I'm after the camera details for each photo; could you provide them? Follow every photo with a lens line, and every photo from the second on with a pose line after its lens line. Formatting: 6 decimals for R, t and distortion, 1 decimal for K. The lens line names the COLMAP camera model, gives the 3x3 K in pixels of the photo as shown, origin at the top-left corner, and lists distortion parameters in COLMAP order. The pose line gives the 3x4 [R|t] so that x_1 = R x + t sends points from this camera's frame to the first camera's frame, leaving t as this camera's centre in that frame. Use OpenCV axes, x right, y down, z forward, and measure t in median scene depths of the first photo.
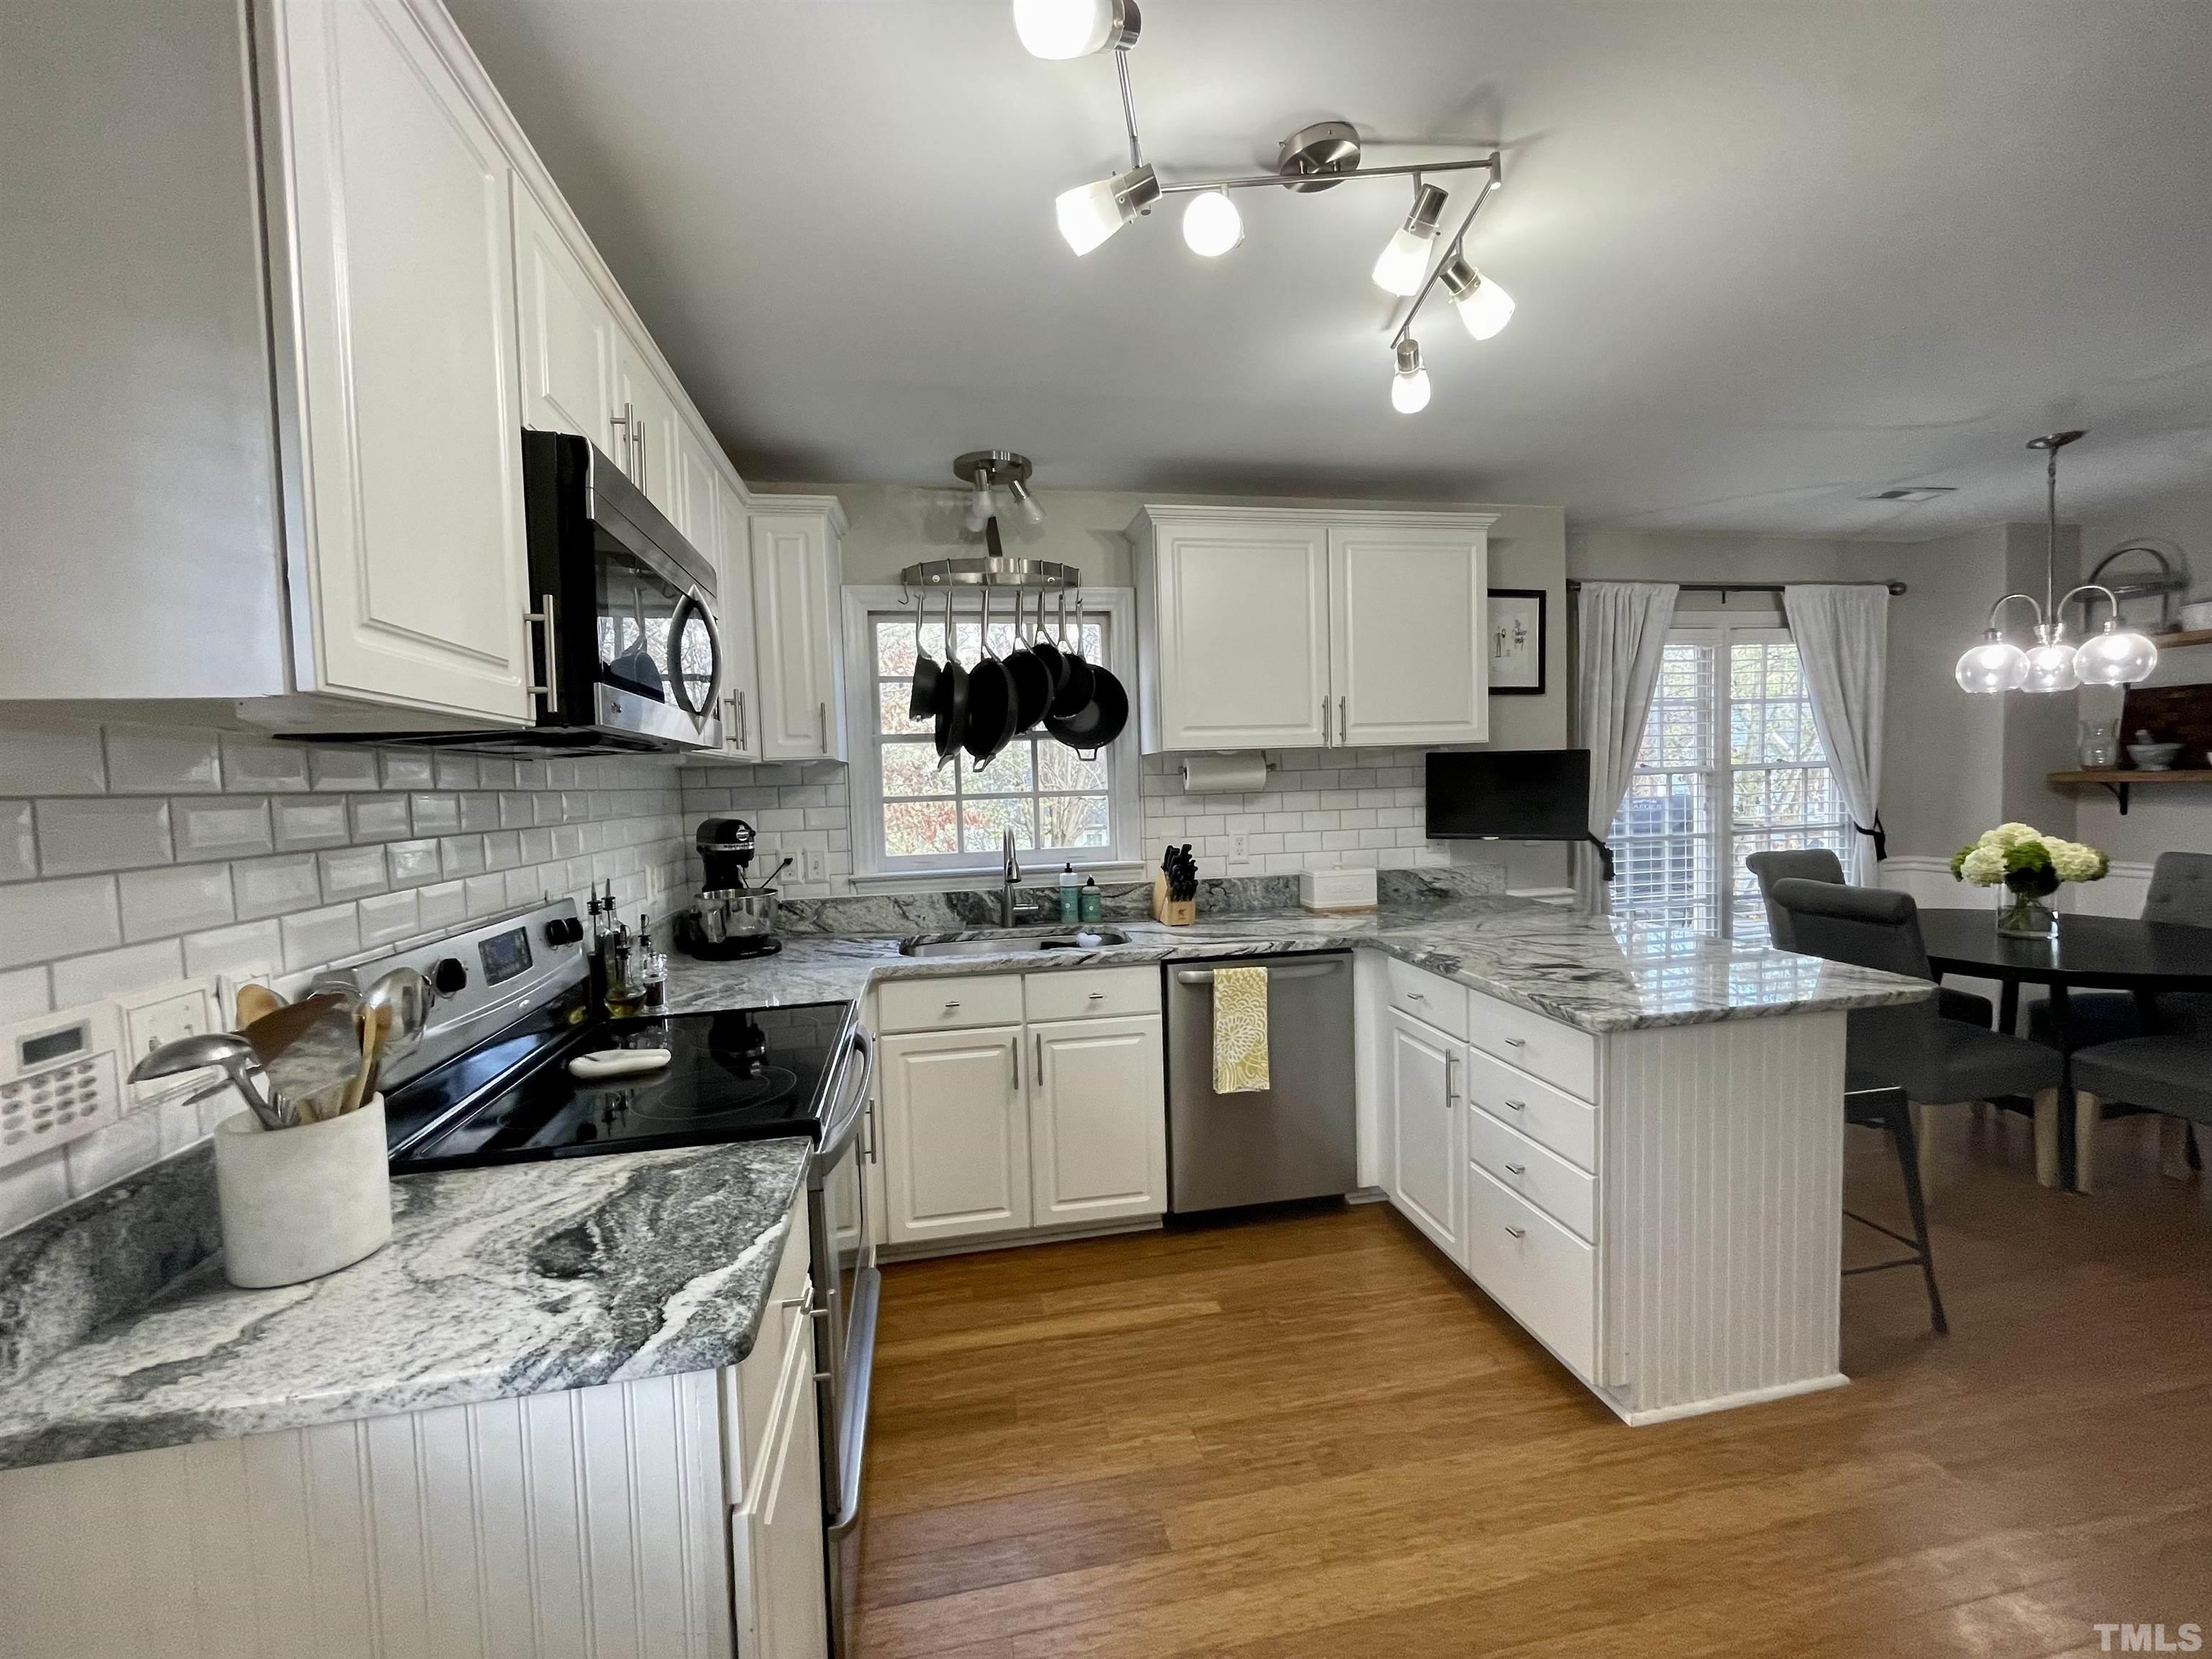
lens RADIAL K [[897.3, 0, 1105.5], [0, 897.3, 832.2], [0, 0, 1]] dist [-0.007300, 0.000365]
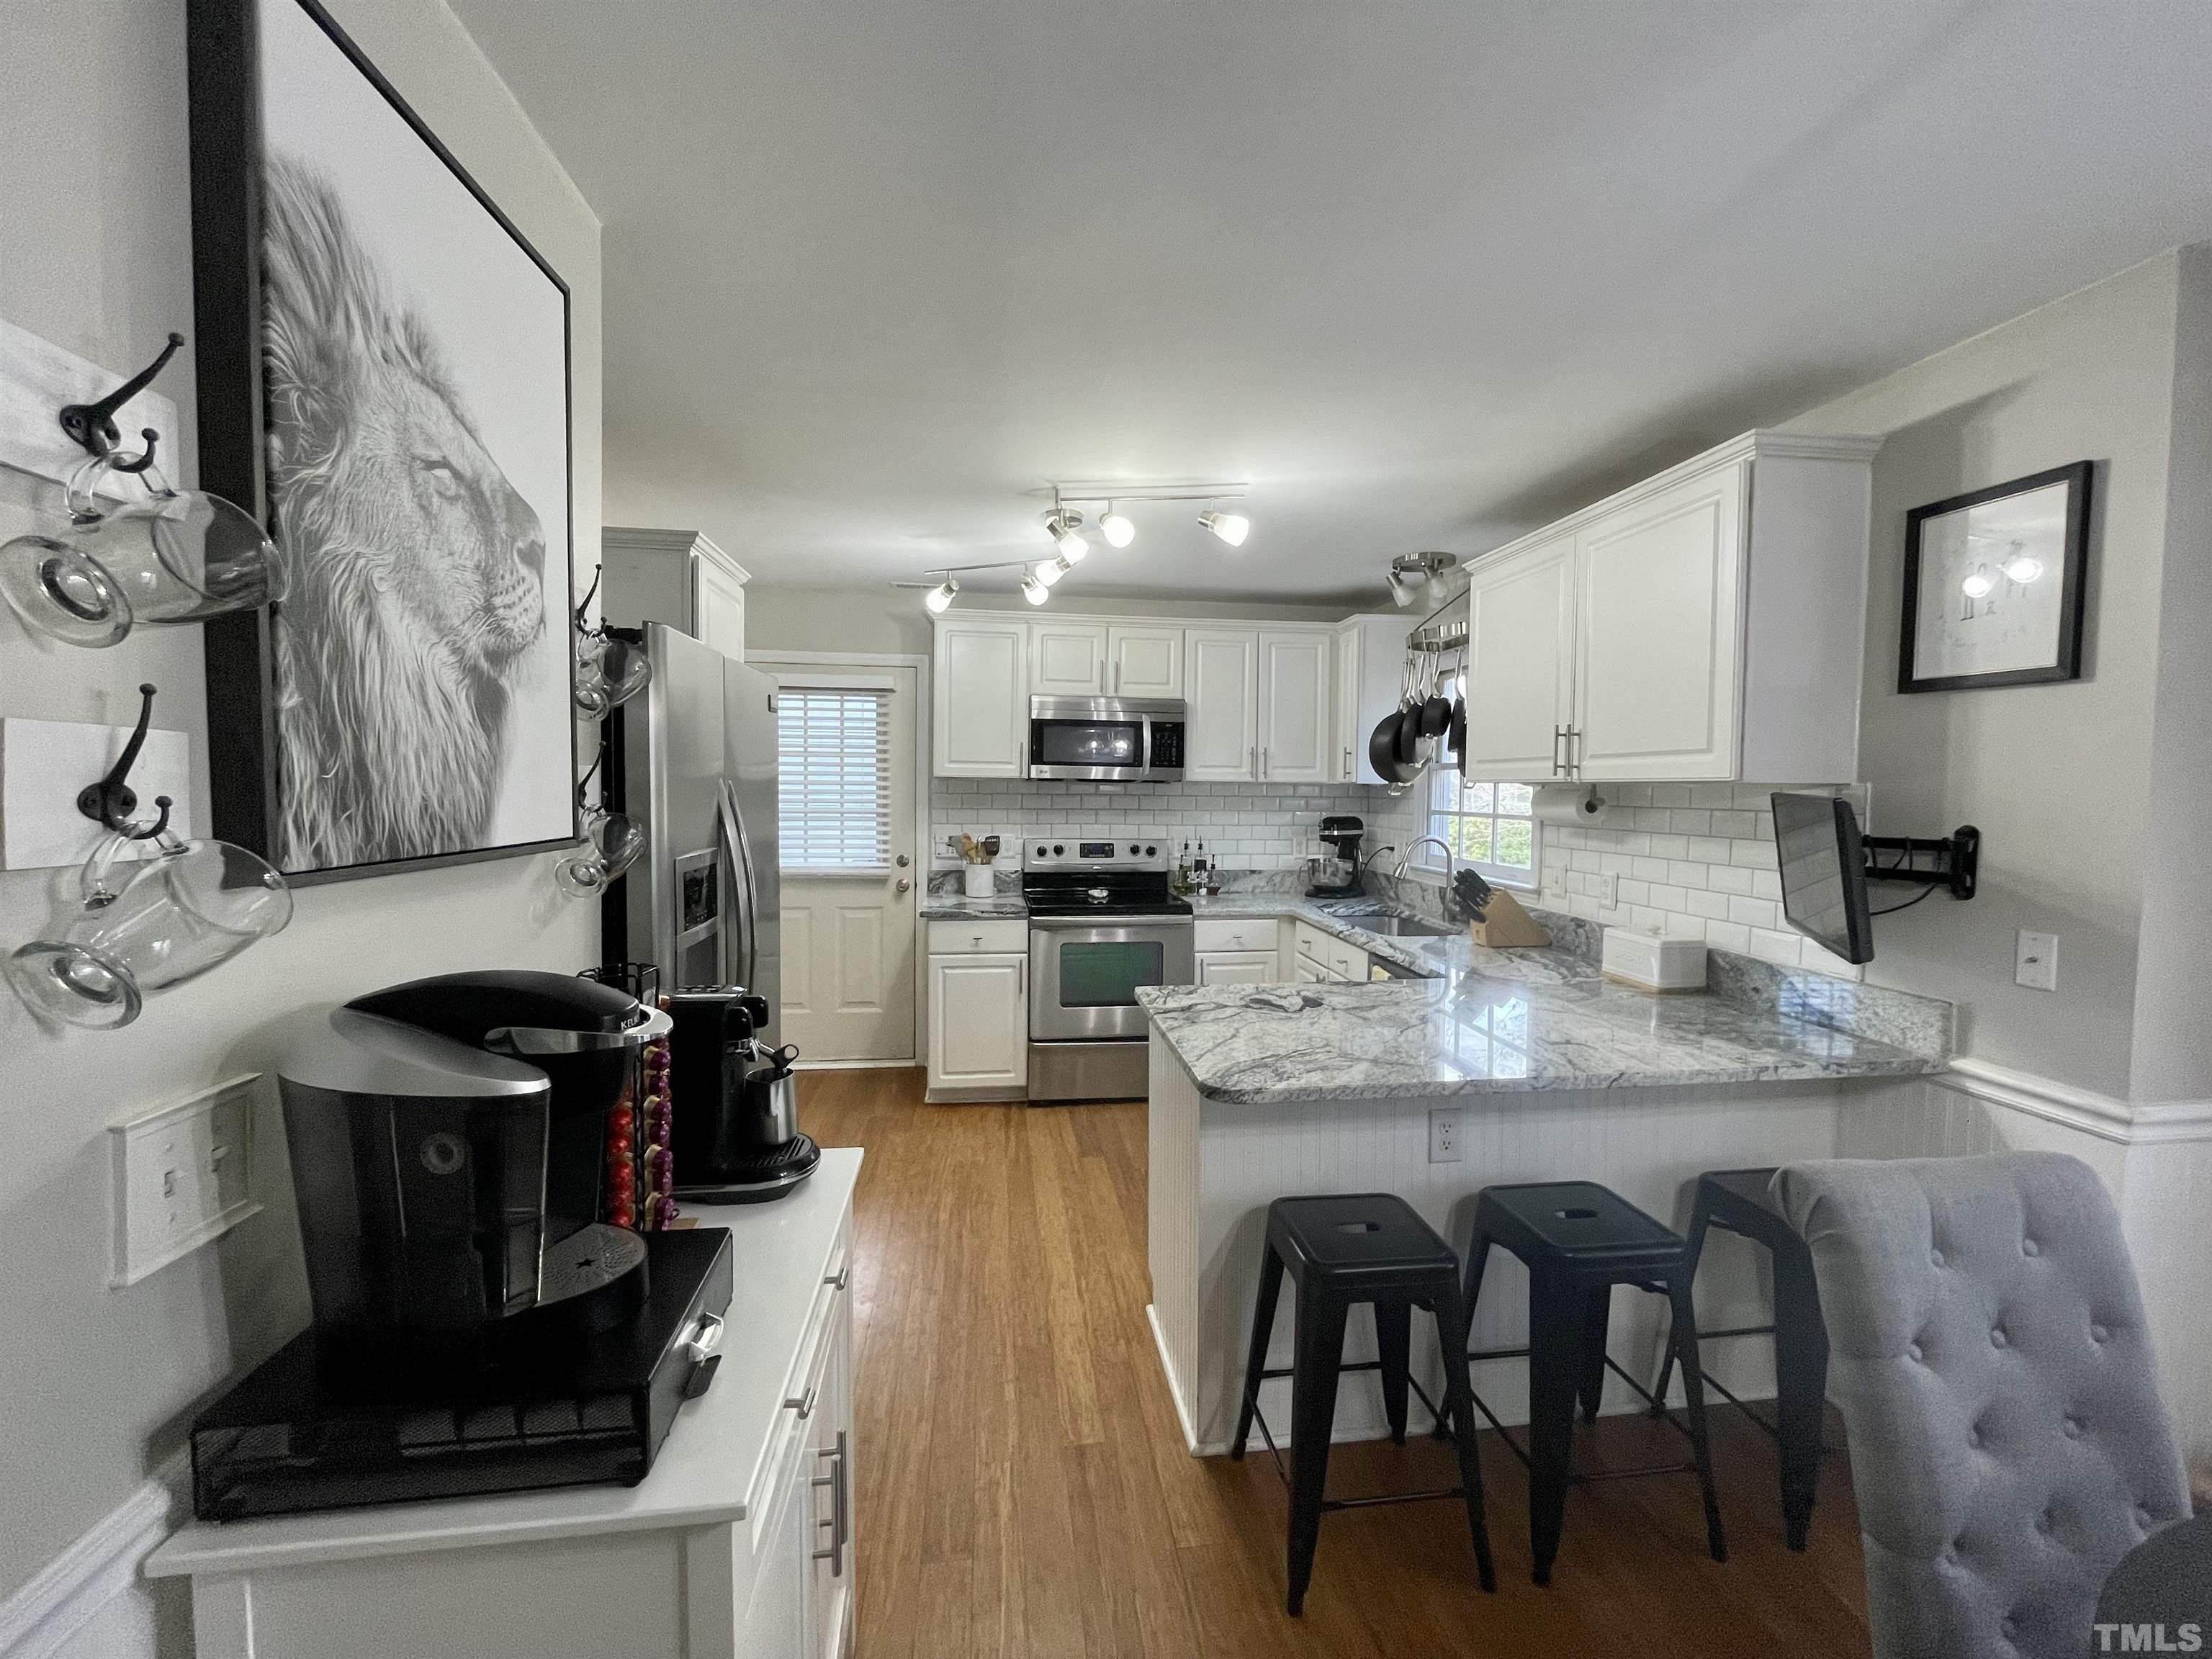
lens RADIAL K [[897.3, 0, 1104.8], [0, 897.3, 829.1], [0, 0, 1]] dist [-0.007300, 0.000365]
pose [[-0.053084, 0.077890, -0.995548, 1.072993], [-0.078816, 0.993516, 0.081934, -0.078032], [0.995475, 0.082815, -0.046600, 0.549947]]
